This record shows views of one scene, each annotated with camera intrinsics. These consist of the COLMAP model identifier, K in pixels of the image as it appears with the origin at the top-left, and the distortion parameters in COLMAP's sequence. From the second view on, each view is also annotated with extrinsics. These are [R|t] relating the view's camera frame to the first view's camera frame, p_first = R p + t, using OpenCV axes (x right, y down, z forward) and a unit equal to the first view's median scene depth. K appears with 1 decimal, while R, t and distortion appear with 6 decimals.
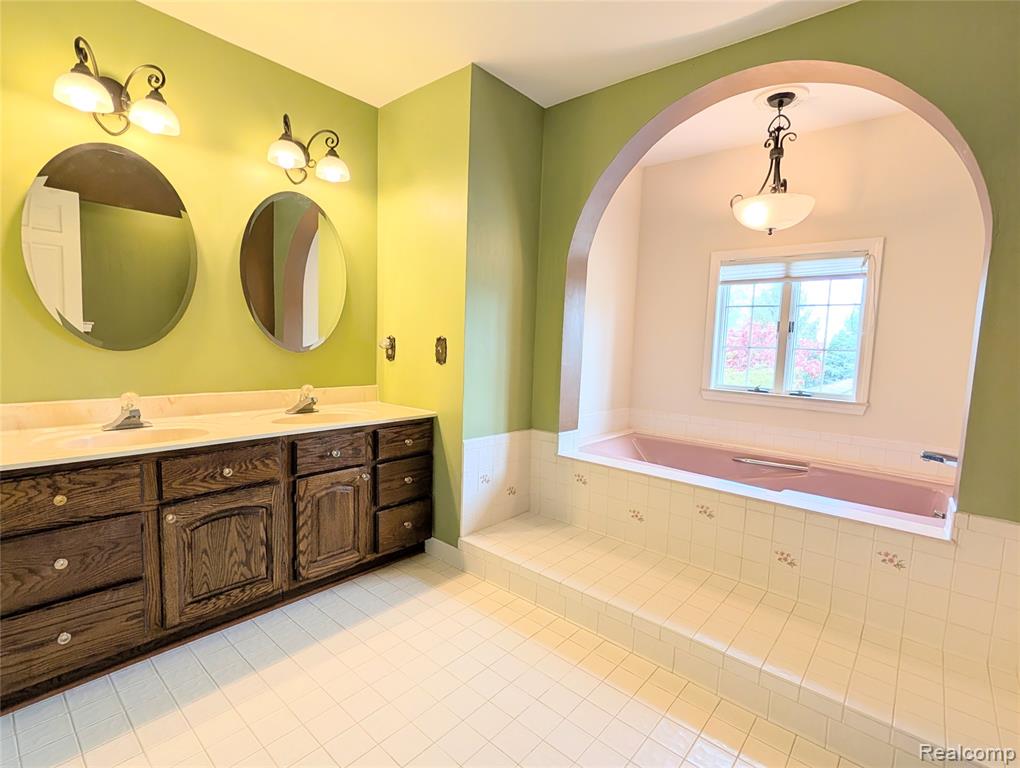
lens RADIAL K [[488.3, 0, 520.9], [0, 488.3, 384.5], [0, 0, 1]] dist [0.000288, 0.000381]
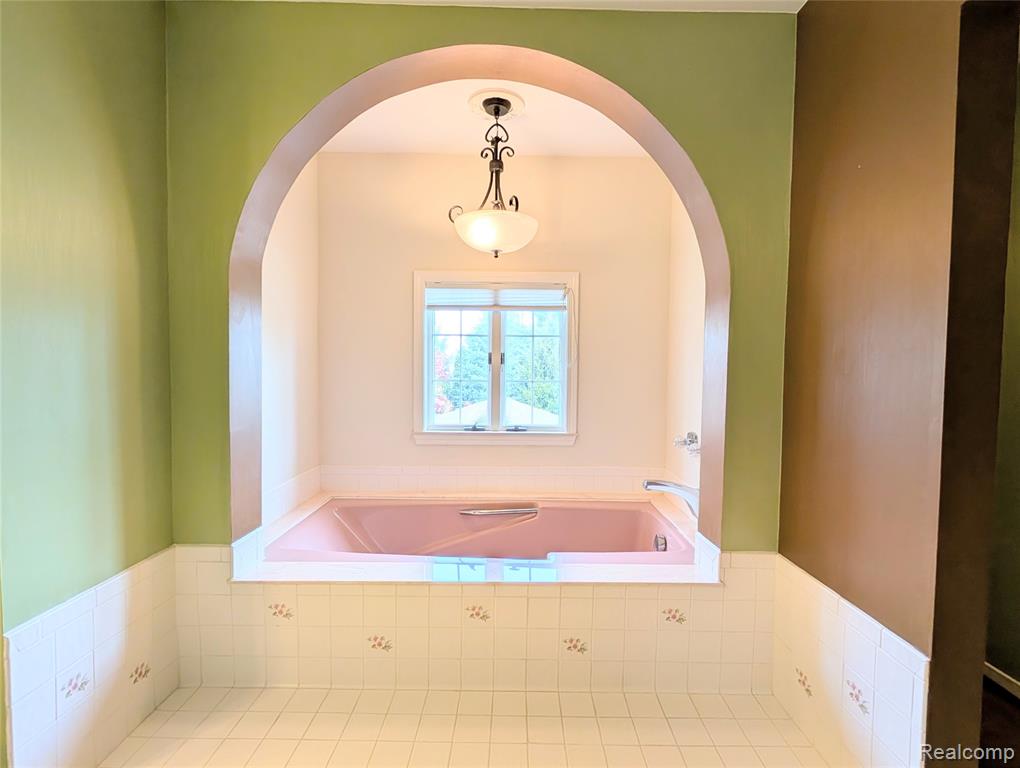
lens RADIAL K [[488.3, 0, 520.9], [0, 488.3, 384.5], [0, 0, 1]] dist [0.000288, 0.000381]
pose [[0.758431, -0.054254, 0.649492, -0.044462], [0.076003, 0.997093, -0.005460, -0.088216], [-0.647307, 0.053504, 0.760349, 0.392114]]
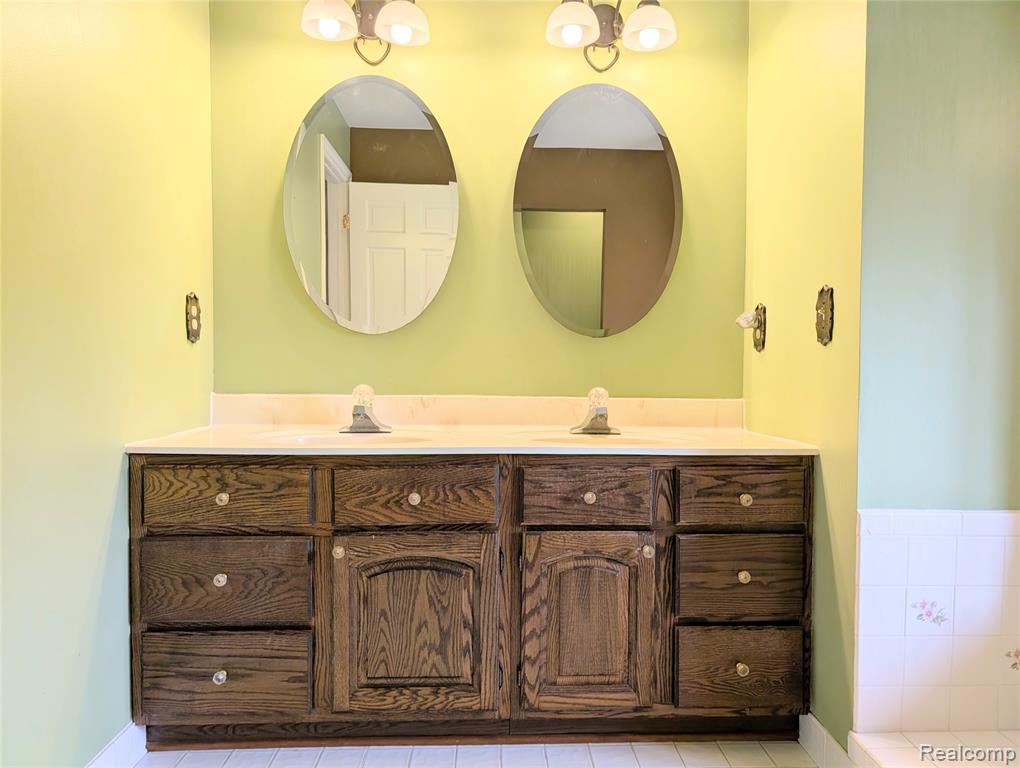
lens RADIAL K [[727.3, 0, 511.6], [0, 727.3, 386.0], [0, 0, 1]] dist [0.006456, -0.002706]
pose [[0.680202, -0.008195, -0.732979, 0.177844], [-0.051530, 0.996929, -0.058966, 0.068419], [0.731211, 0.077879, 0.677691, 0.365266]]
